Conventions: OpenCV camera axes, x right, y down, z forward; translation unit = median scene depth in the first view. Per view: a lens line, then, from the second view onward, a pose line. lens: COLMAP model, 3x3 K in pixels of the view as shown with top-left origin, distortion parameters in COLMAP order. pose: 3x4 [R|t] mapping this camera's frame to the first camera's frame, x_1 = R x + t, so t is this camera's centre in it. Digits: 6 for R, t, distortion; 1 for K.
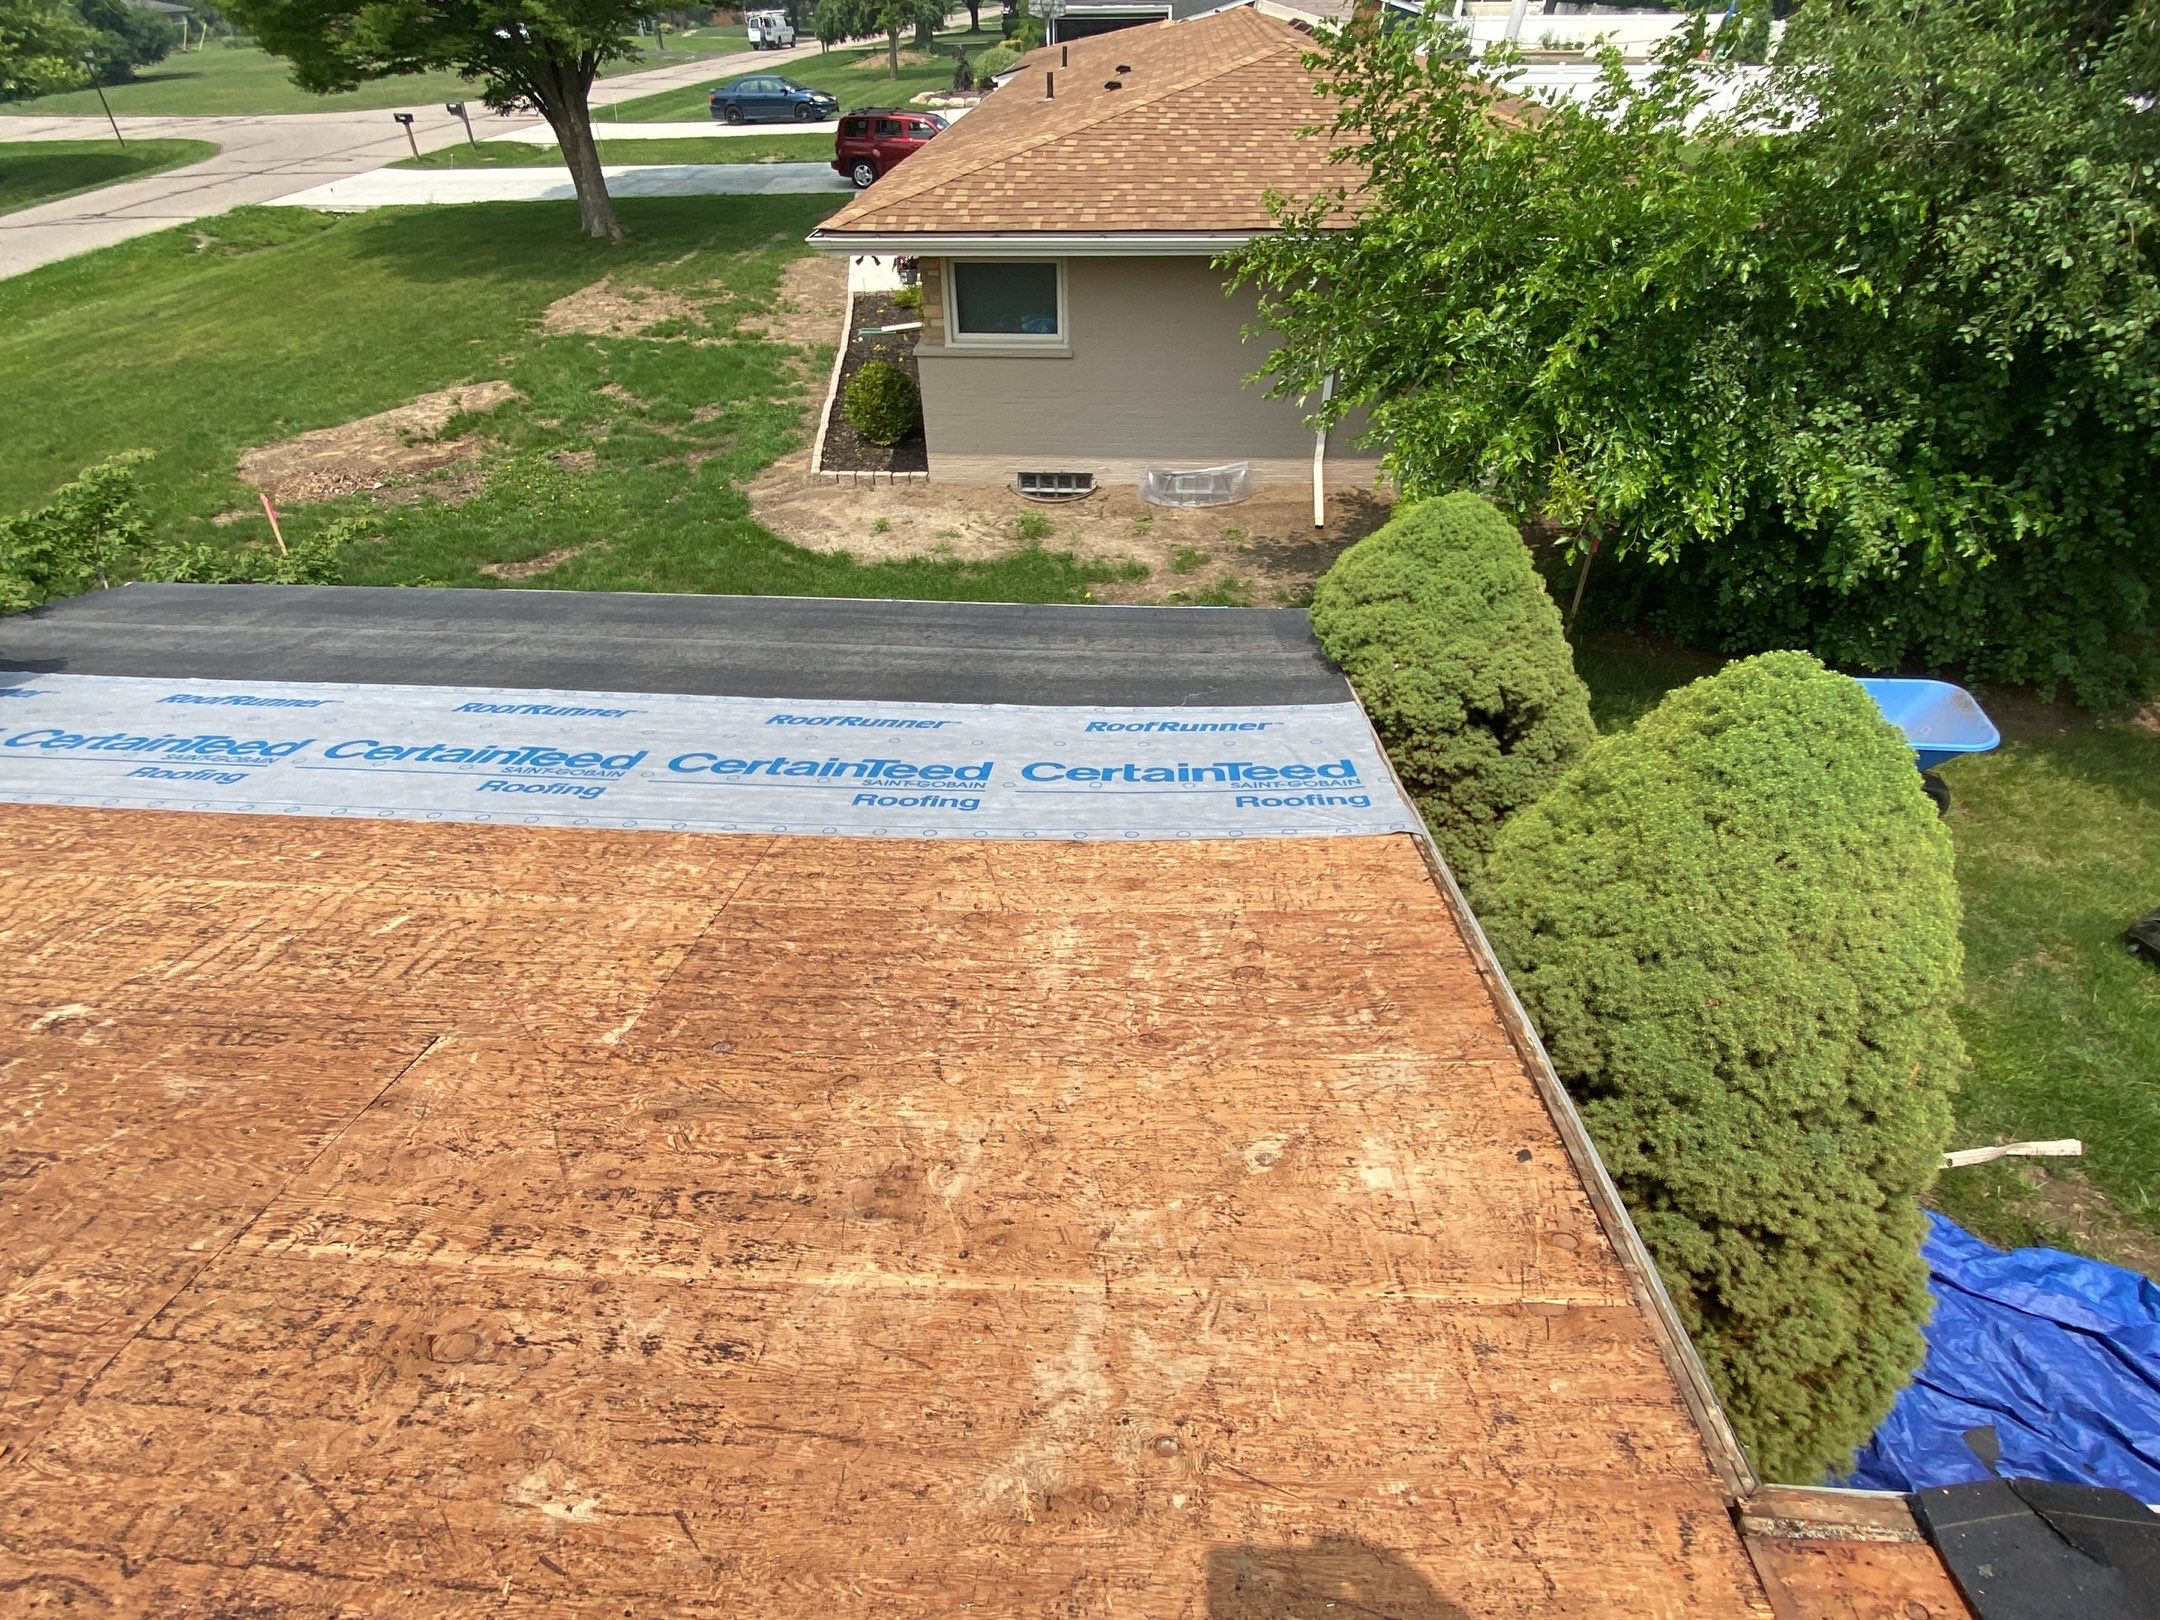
lens RADIAL K [[1107.4, 0, 1068.5], [0, 1107.4, 822.3], [0, 0, 1]] dist [0.019156, -0.021771]
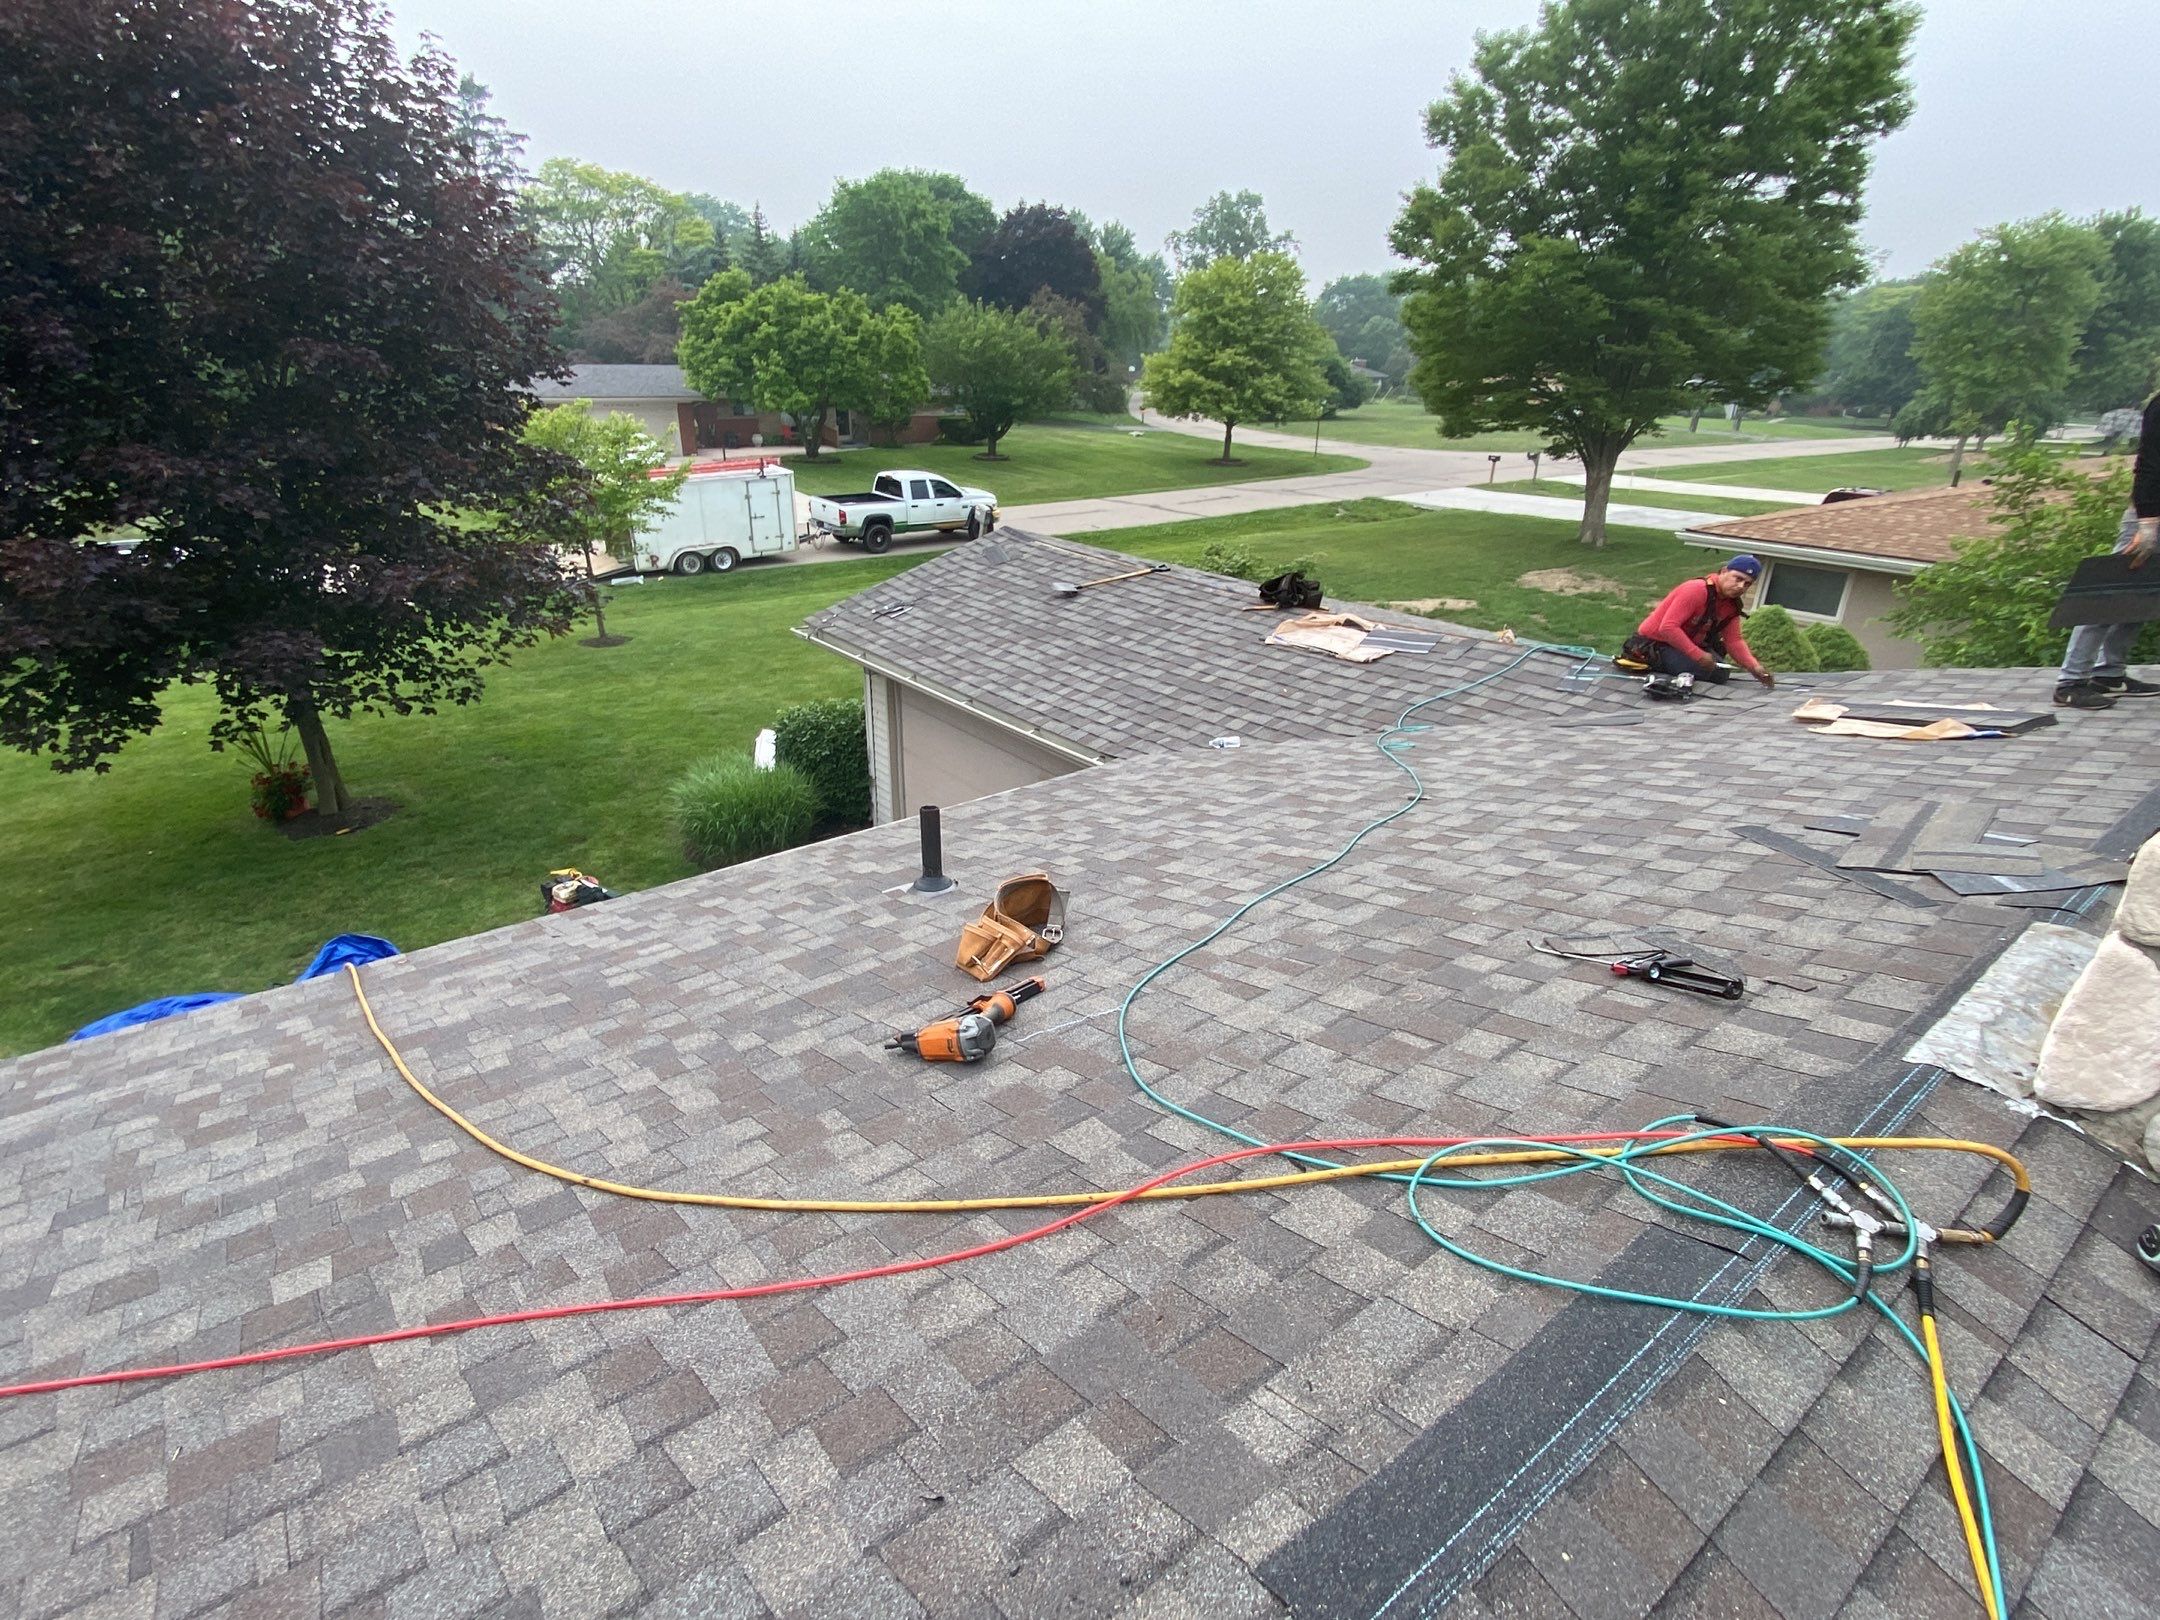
lens RADIAL K [[1107.4, 0, 1070.6], [0, 1107.4, 818.4], [0, 0, 1]] dist [0.019156, -0.021771]
pose [[0.677367, 0.306684, -0.668669, 0.237672], [-0.470080, 0.879620, -0.072758, 0.241088], [0.565861, 0.363612, 0.739992, -0.362155]]
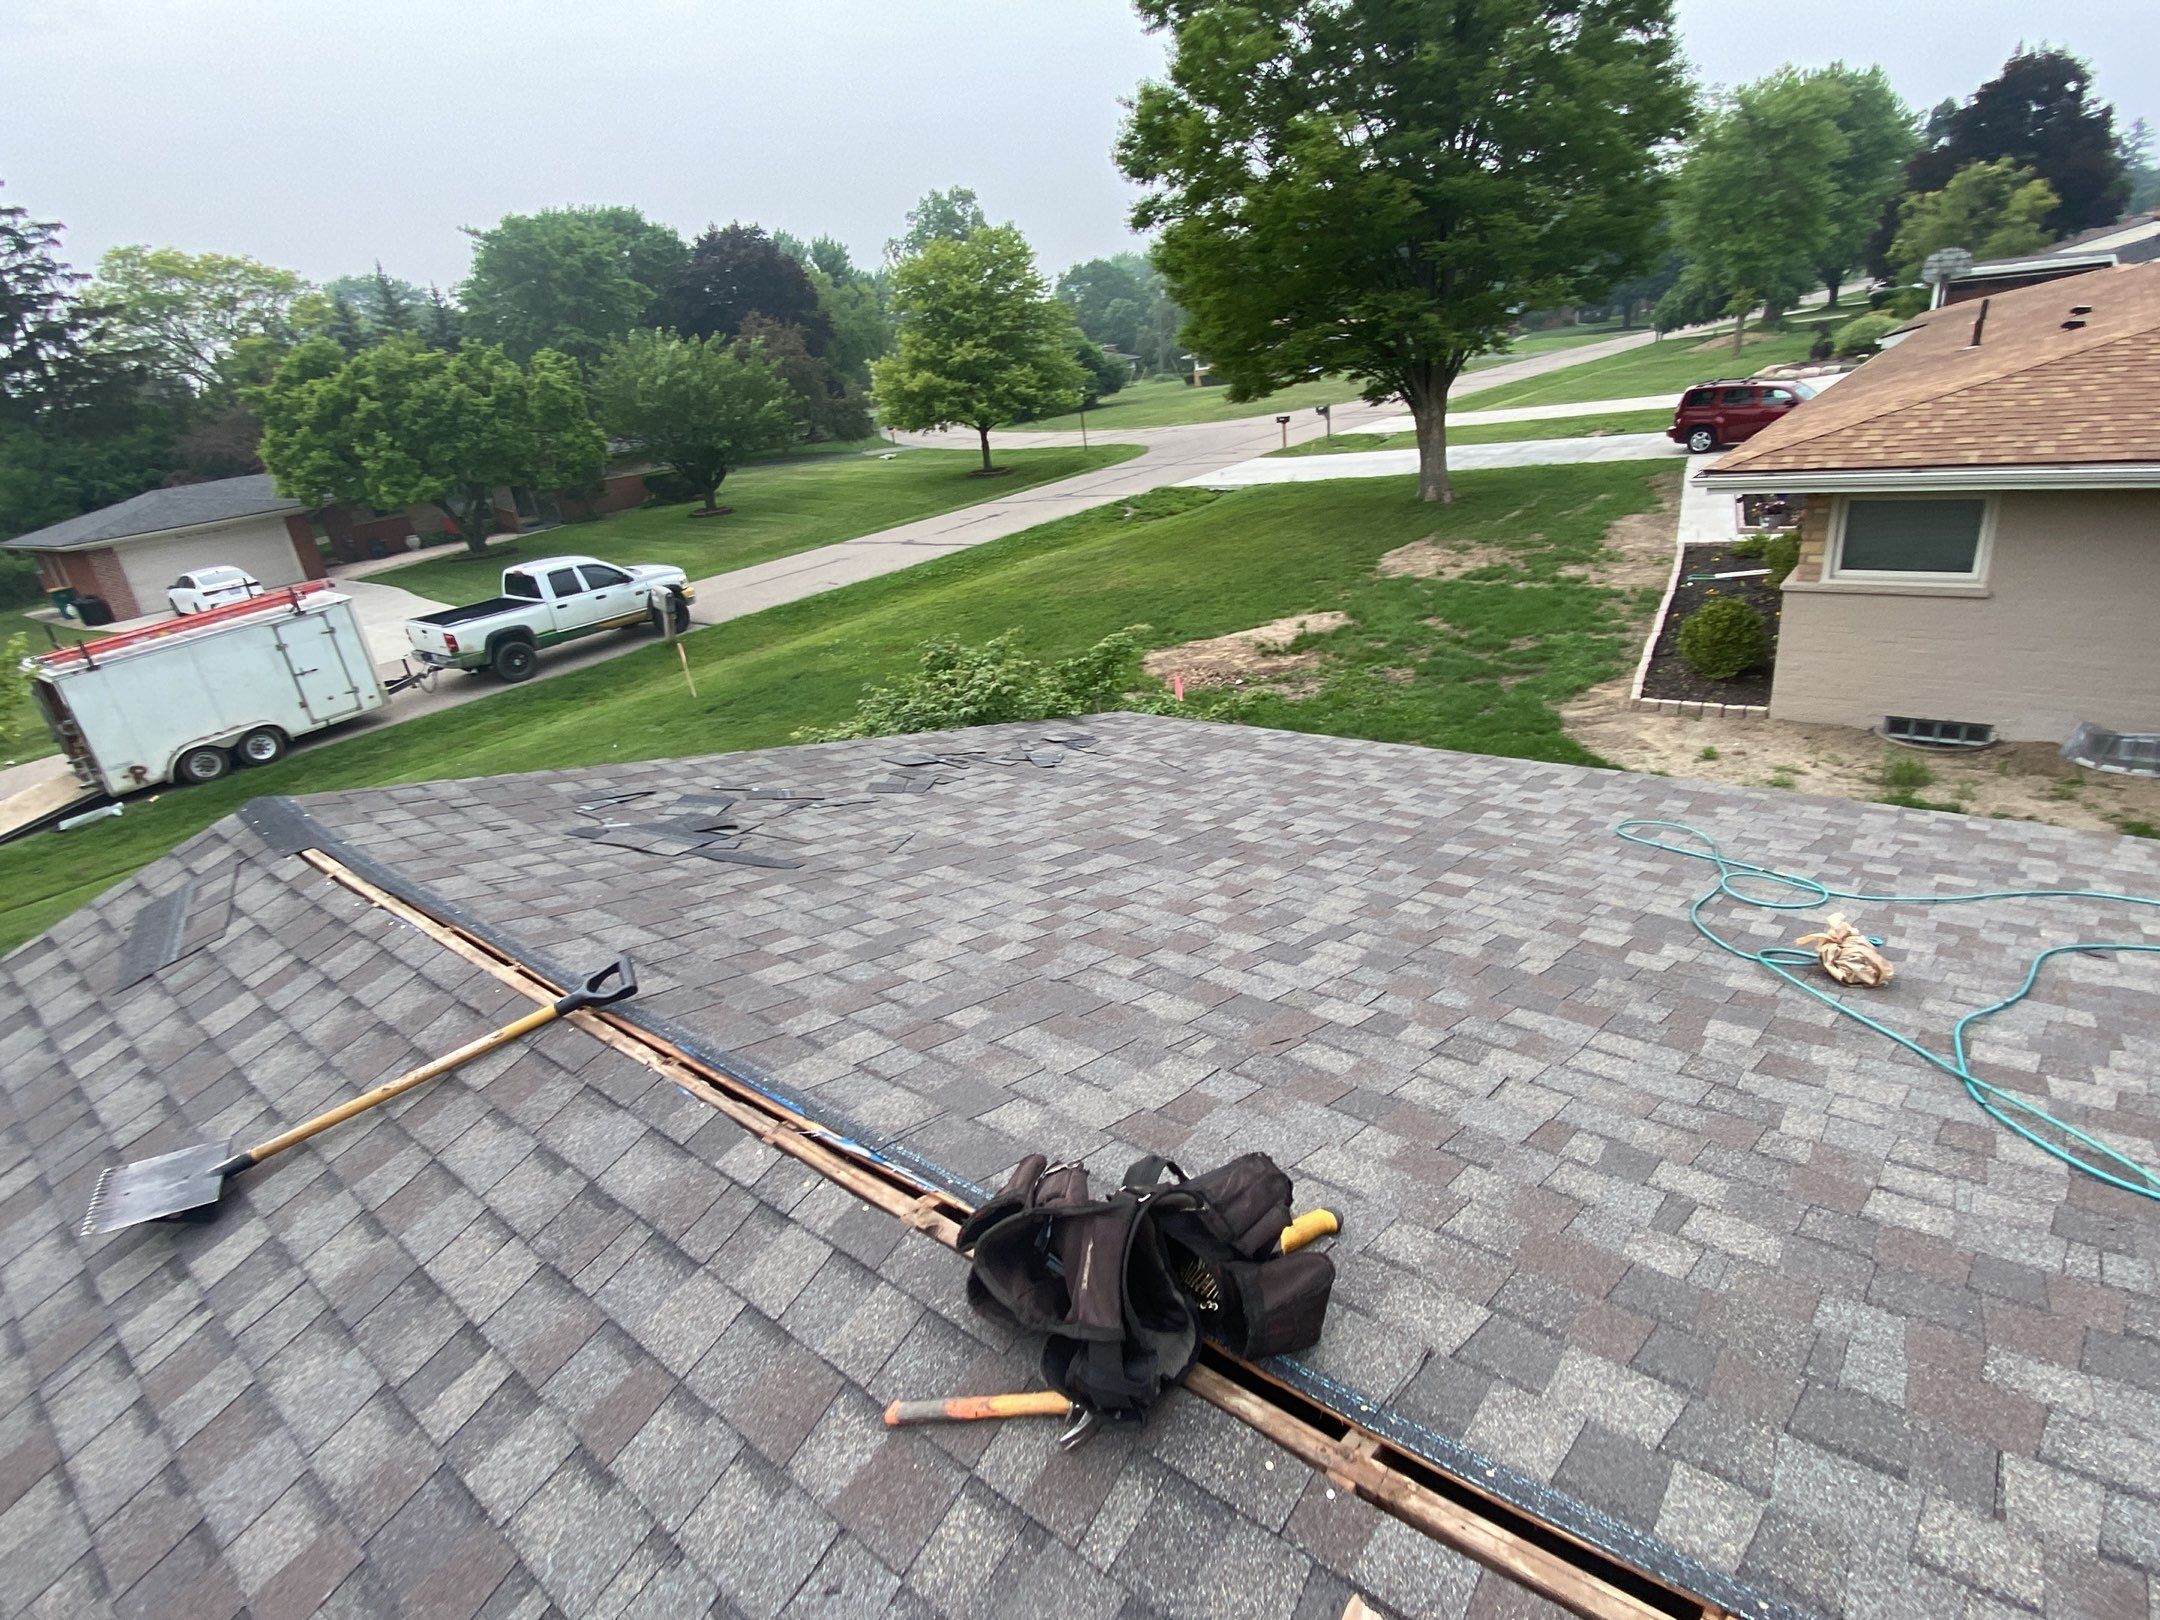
lens RADIAL K [[1107.4, 0, 1073.4], [0, 1107.4, 817.8], [0, 0, 1]] dist [0.019156, -0.021771]
pose [[0.809873, 0.140789, -0.569460, -0.037692], [-0.260362, 0.956184, -0.133881, 0.036210], [0.525659, 0.256693, 0.811043, -0.033909]]
